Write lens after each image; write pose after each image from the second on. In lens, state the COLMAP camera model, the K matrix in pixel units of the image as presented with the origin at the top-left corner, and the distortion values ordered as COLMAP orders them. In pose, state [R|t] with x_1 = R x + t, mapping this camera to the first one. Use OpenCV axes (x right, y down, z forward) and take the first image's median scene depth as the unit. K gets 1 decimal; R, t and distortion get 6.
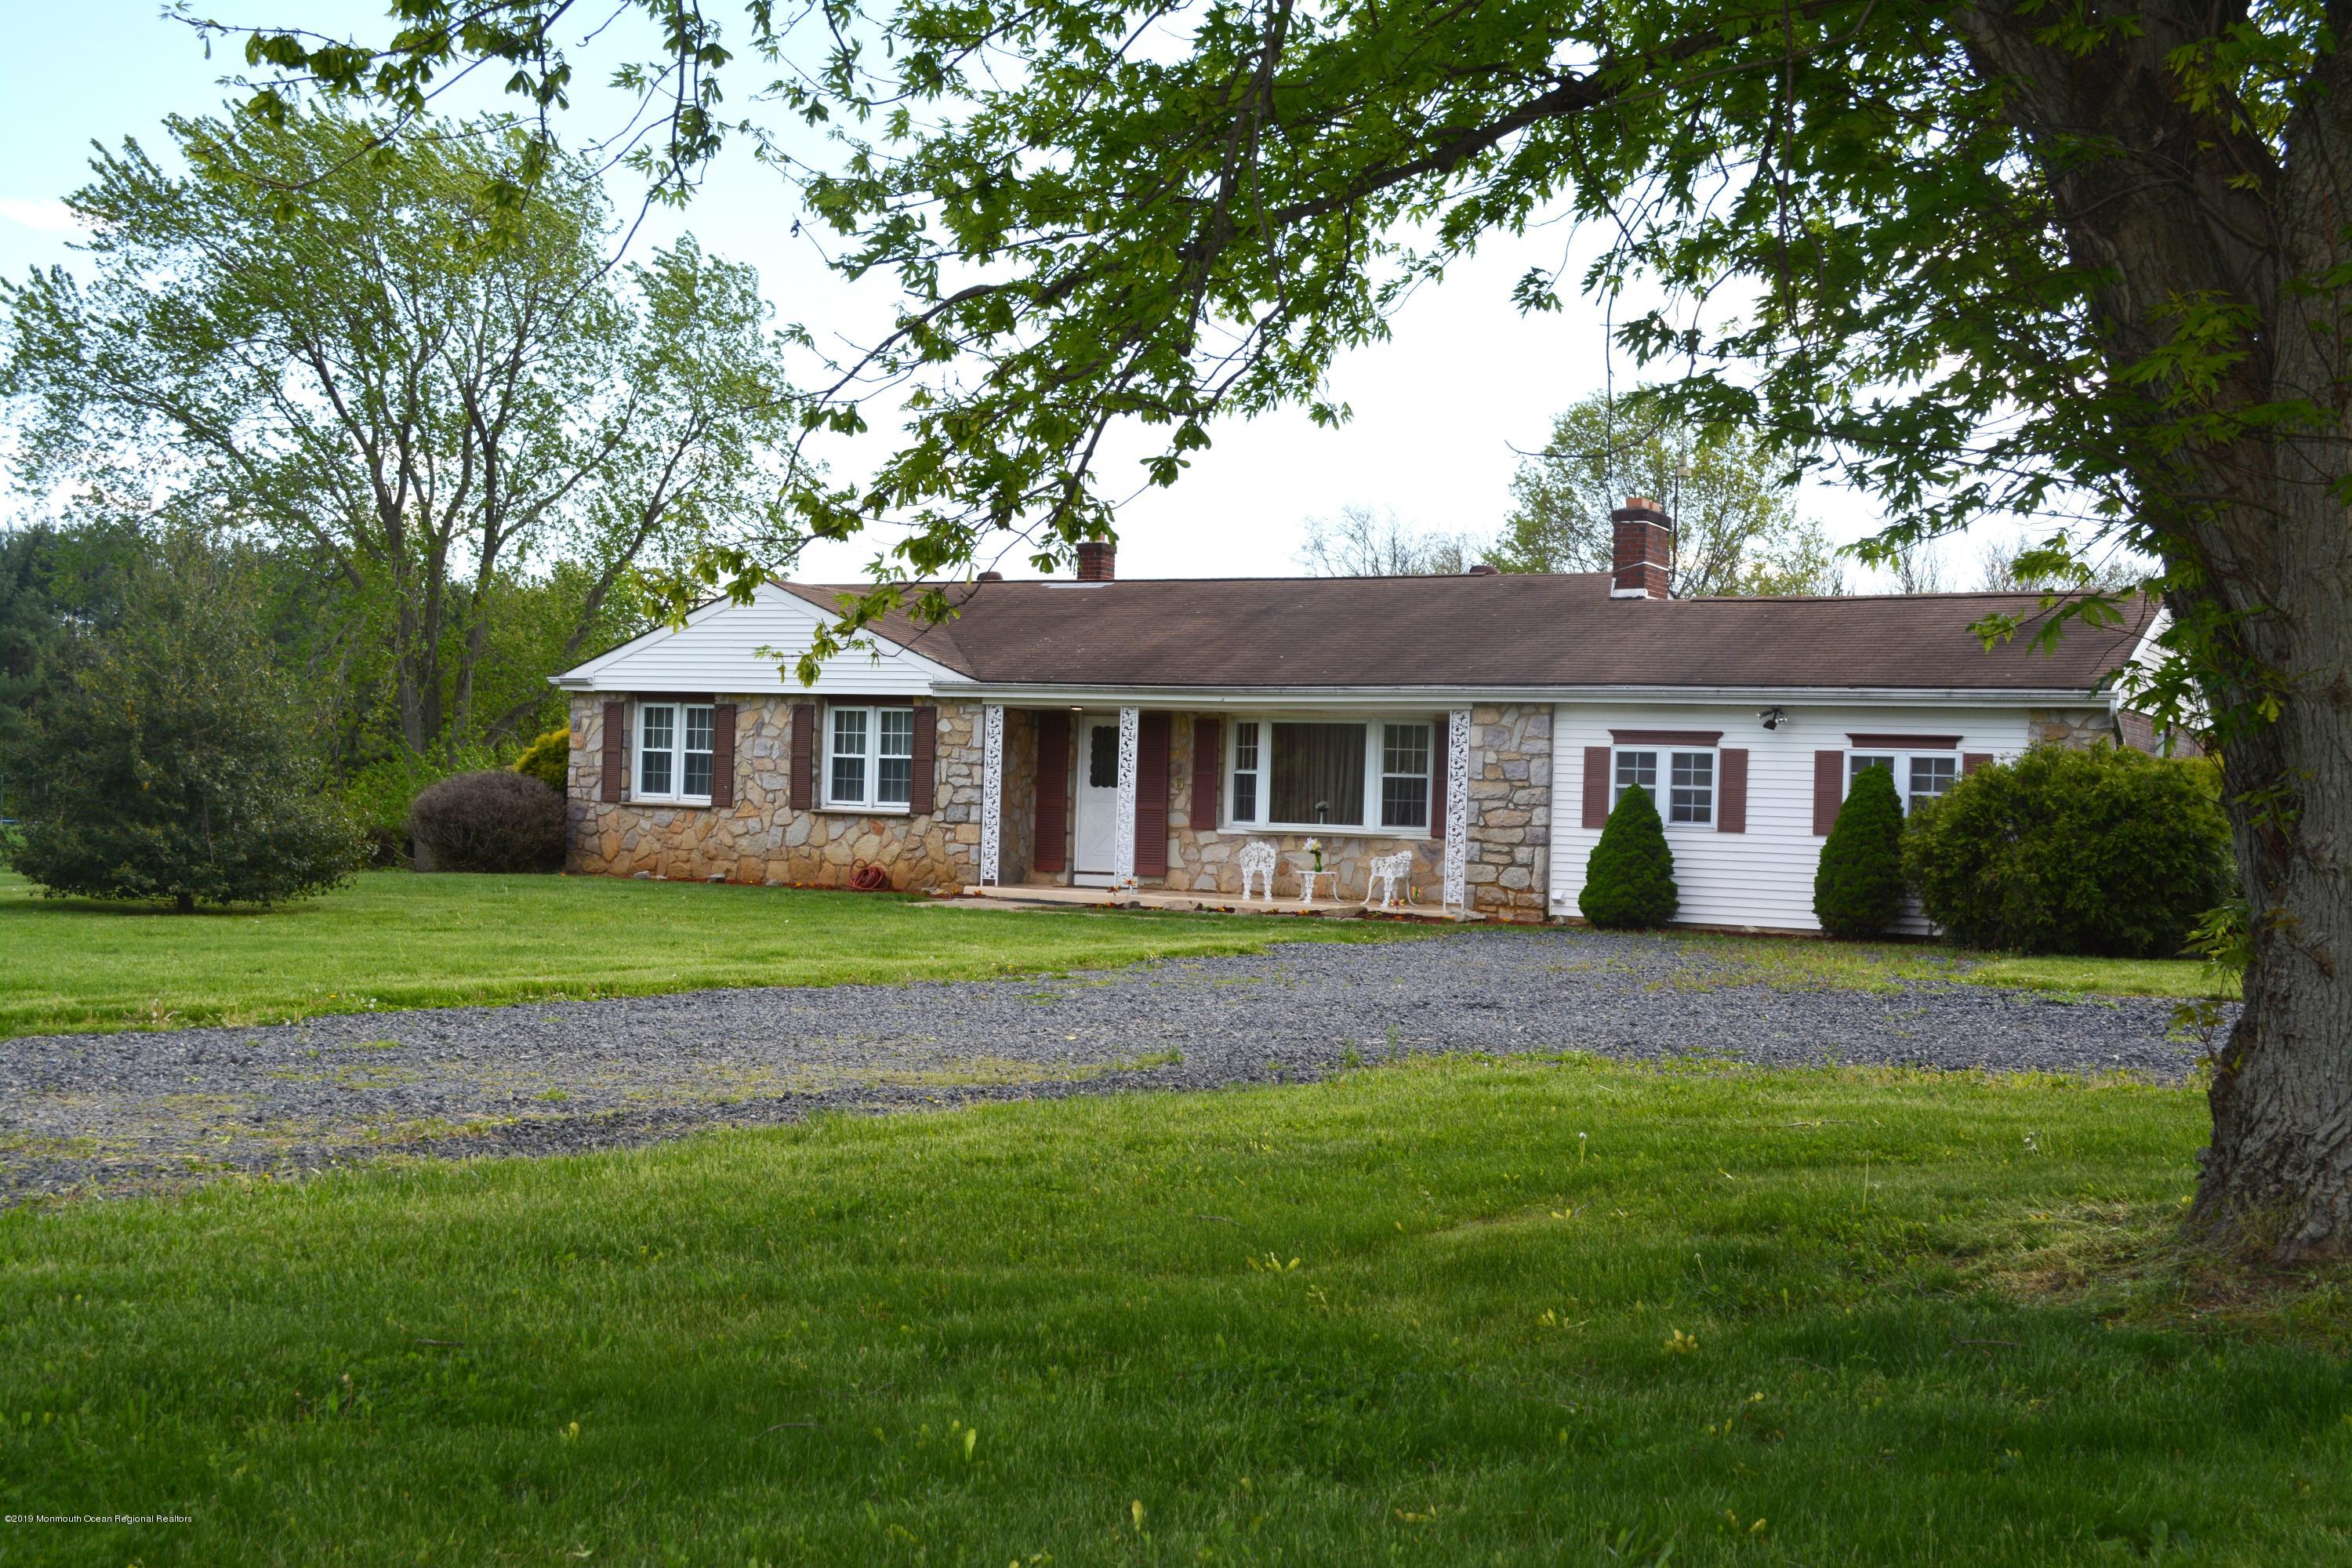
lens RADIAL K [[2642.4, 0, 1176.0], [0, 2642.4, 784.0], [0, 0, 1]] dist [0.004232, -0.005366]
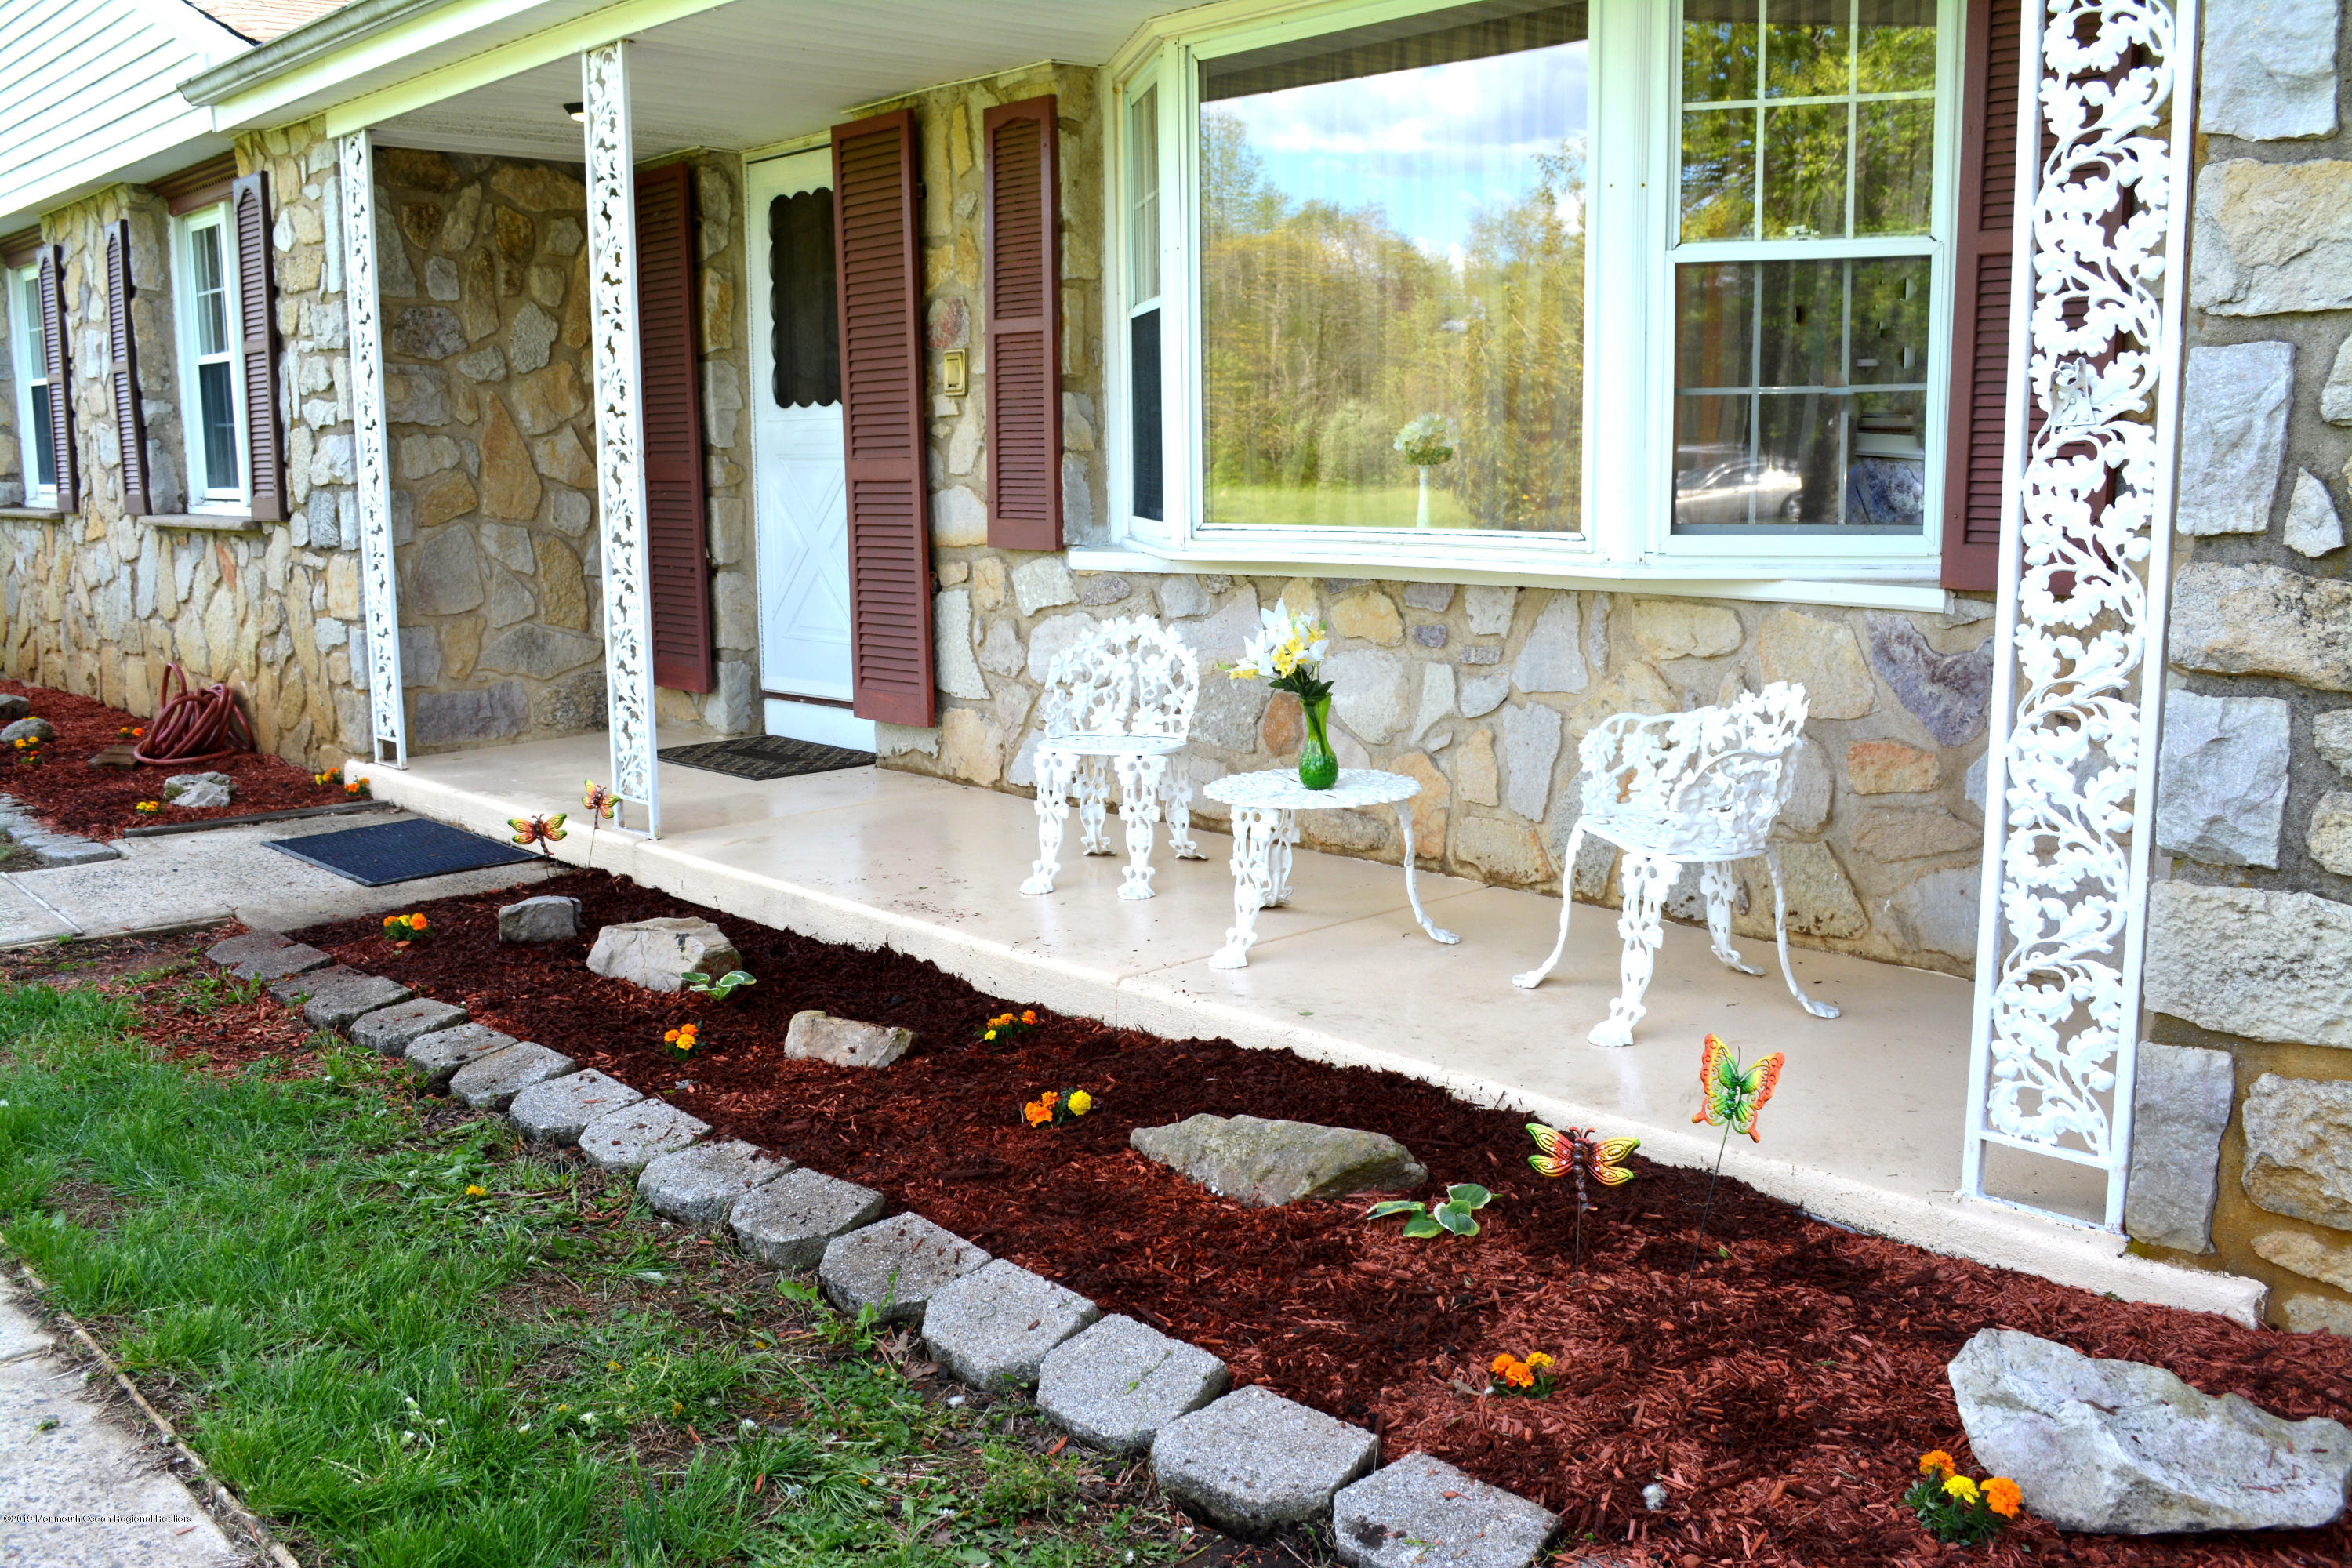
lens RADIAL K [[2051.8, 0, 1176.0], [0, 2051.8, 784.0], [0, 0, 1]] dist [-0.126267, 0.002105]
pose [[0.946750, 0.015840, -0.321581, 0.090464], [0.034908, 0.987851, 0.151431, 0.010289], [0.320073, -0.154593, 0.934695, 0.846043]]
